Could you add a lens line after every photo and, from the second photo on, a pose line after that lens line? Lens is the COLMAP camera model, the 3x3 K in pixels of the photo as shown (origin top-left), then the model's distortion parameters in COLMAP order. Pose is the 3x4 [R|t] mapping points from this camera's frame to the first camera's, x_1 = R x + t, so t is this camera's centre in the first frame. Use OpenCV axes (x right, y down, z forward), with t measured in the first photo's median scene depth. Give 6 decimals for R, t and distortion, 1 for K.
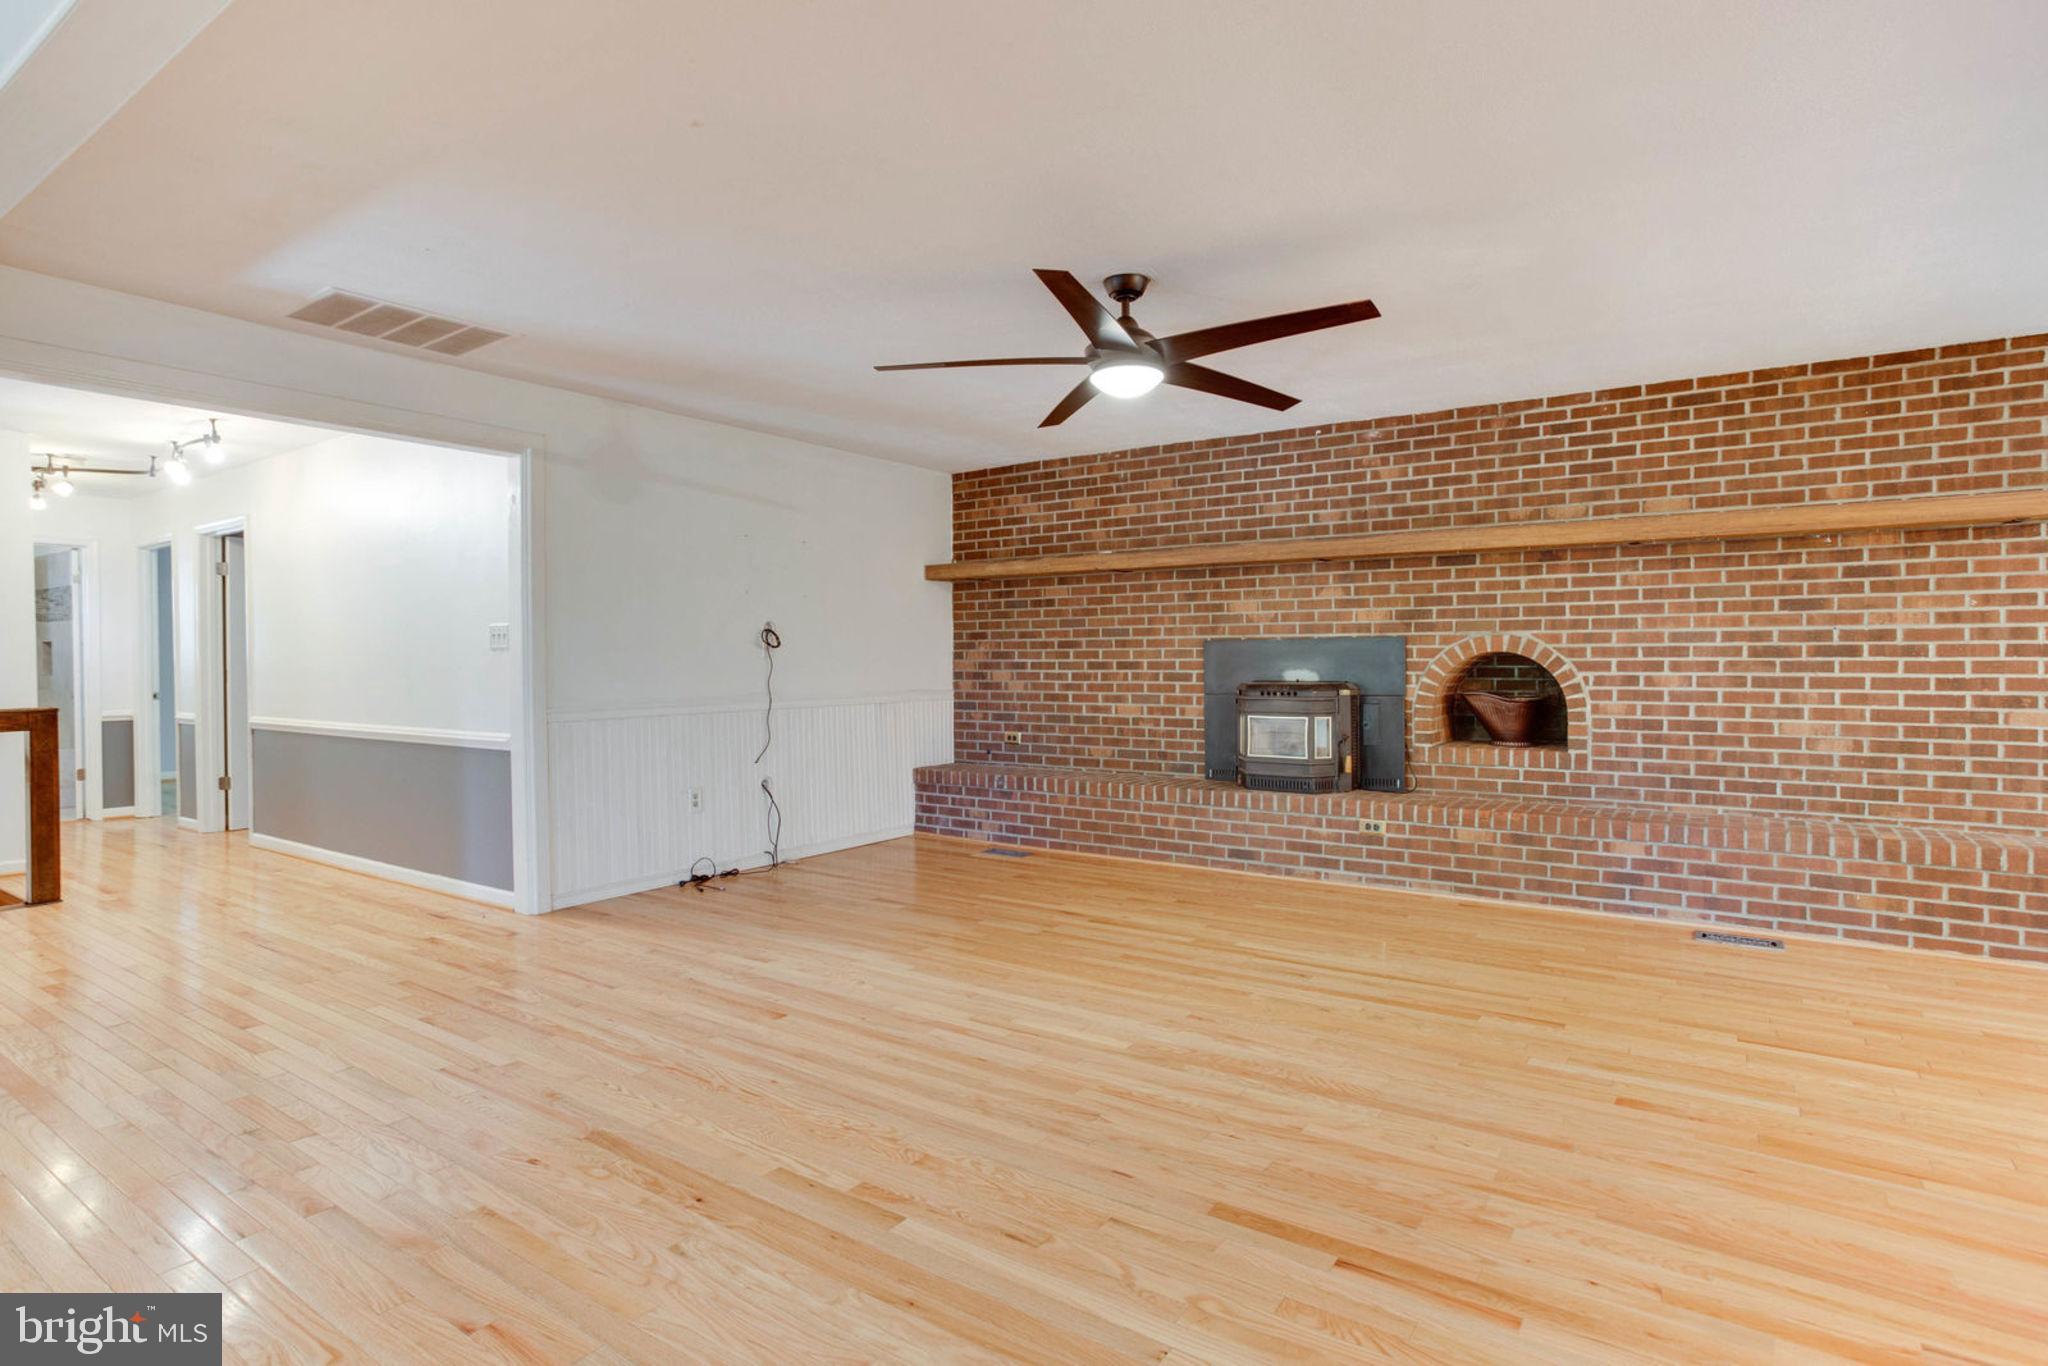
lens RADIAL K [[1044.5, 0, 1065.3], [0, 1044.5, 667.2], [0, 0, 1]] dist [-0.048141, 0.029603]
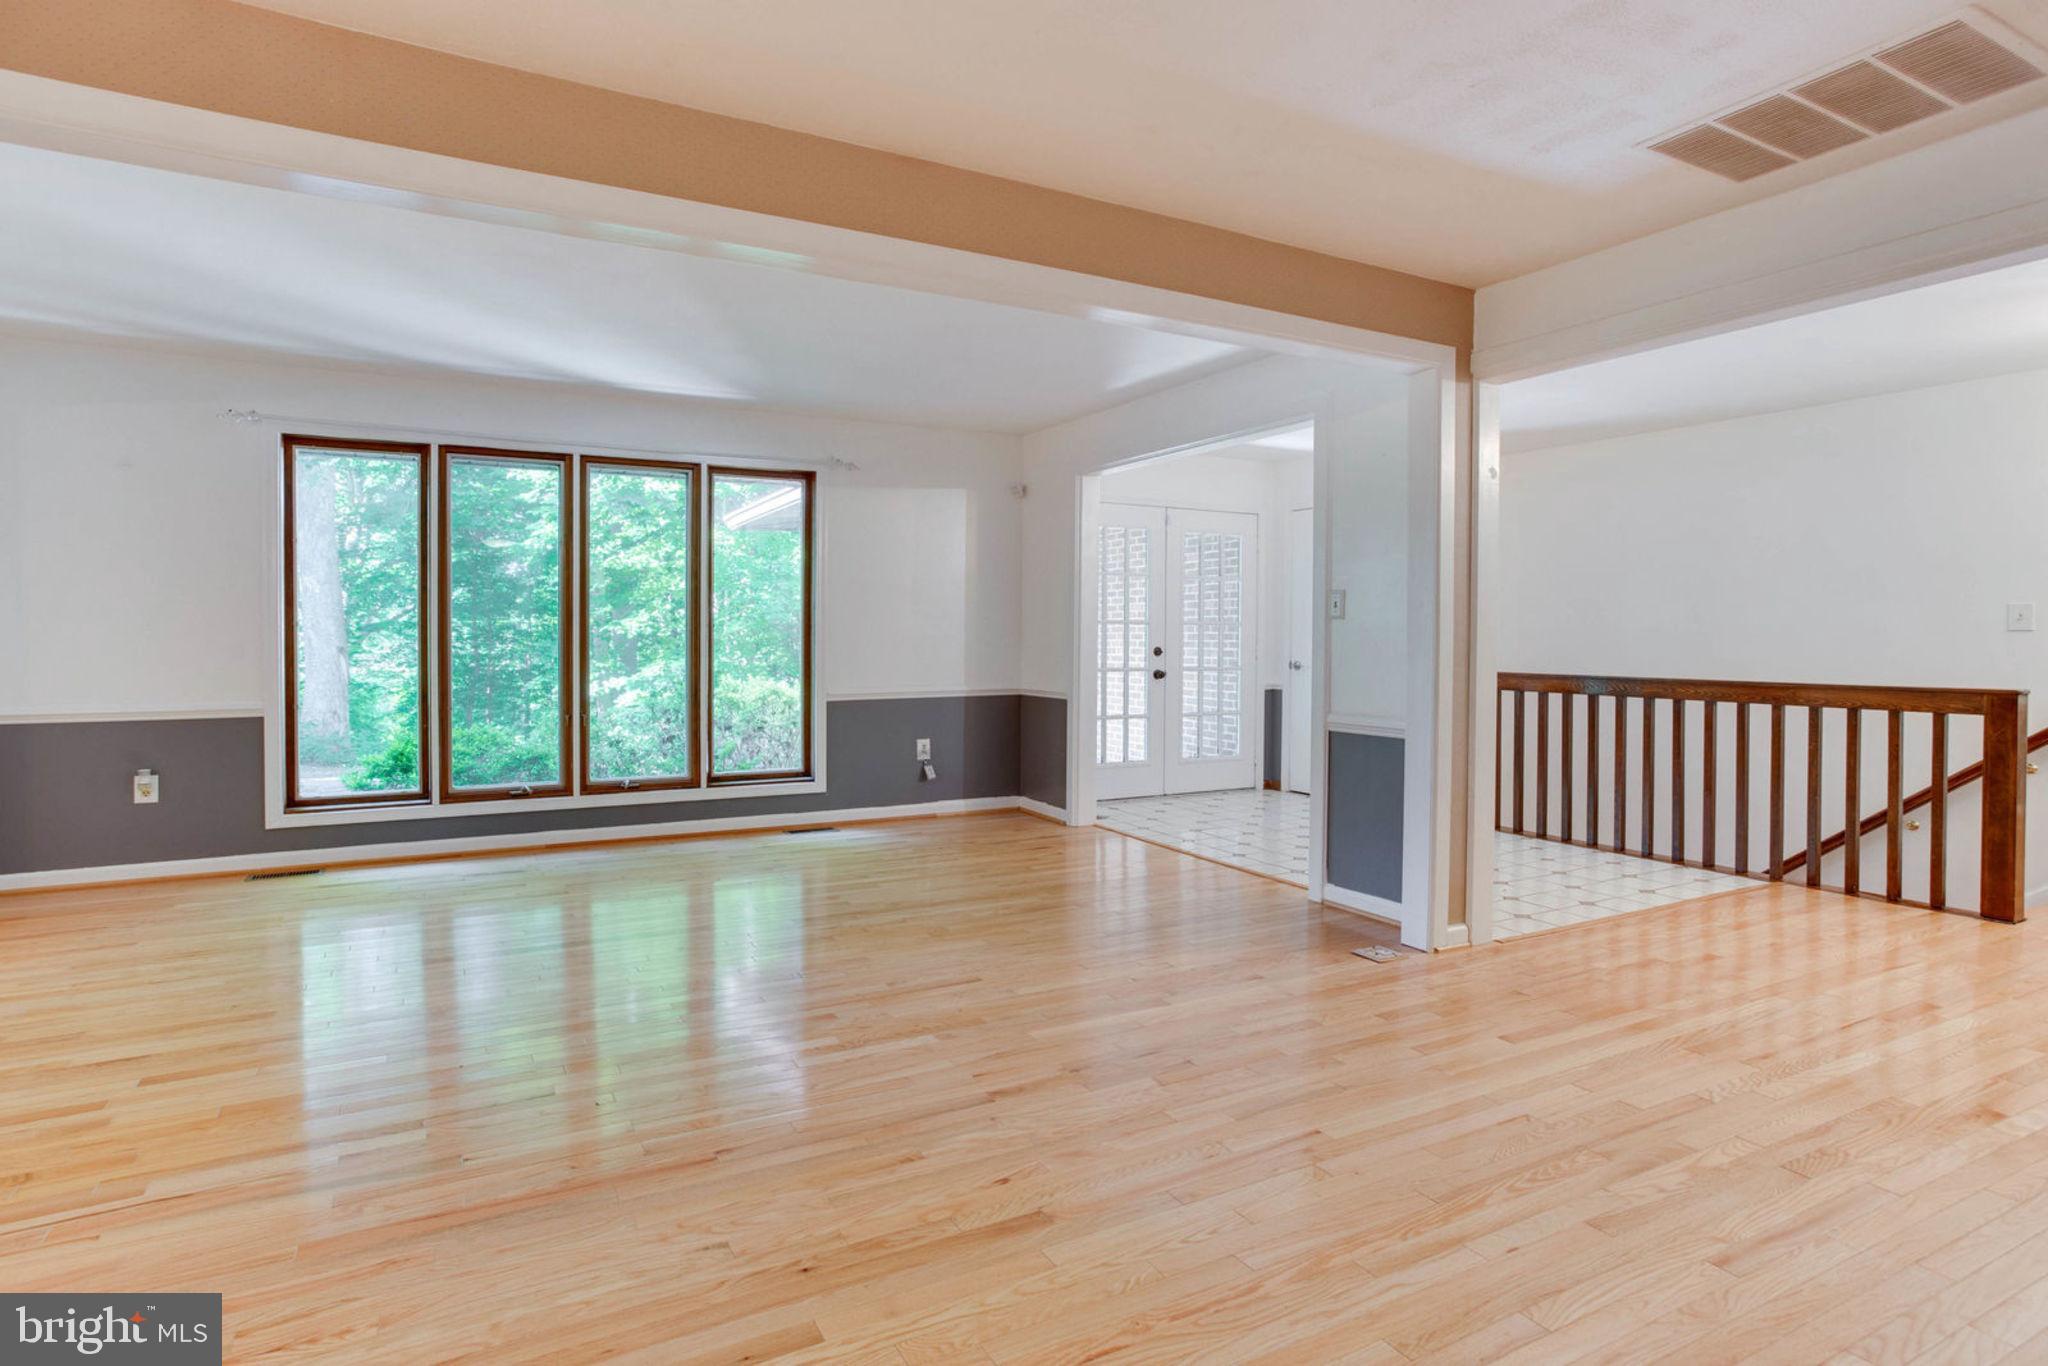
lens RADIAL K [[1044.5, 0, 984.1], [0, 1044.5, 630.3], [0, 0, 1]] dist [-0.048141, 0.029603]
pose [[-0.474564, -0.007230, -0.880191, 0.127793], [-0.017914, 0.999838, 0.001445, 0.000882], [0.880038, 0.016453, -0.474617, 0.633013]]
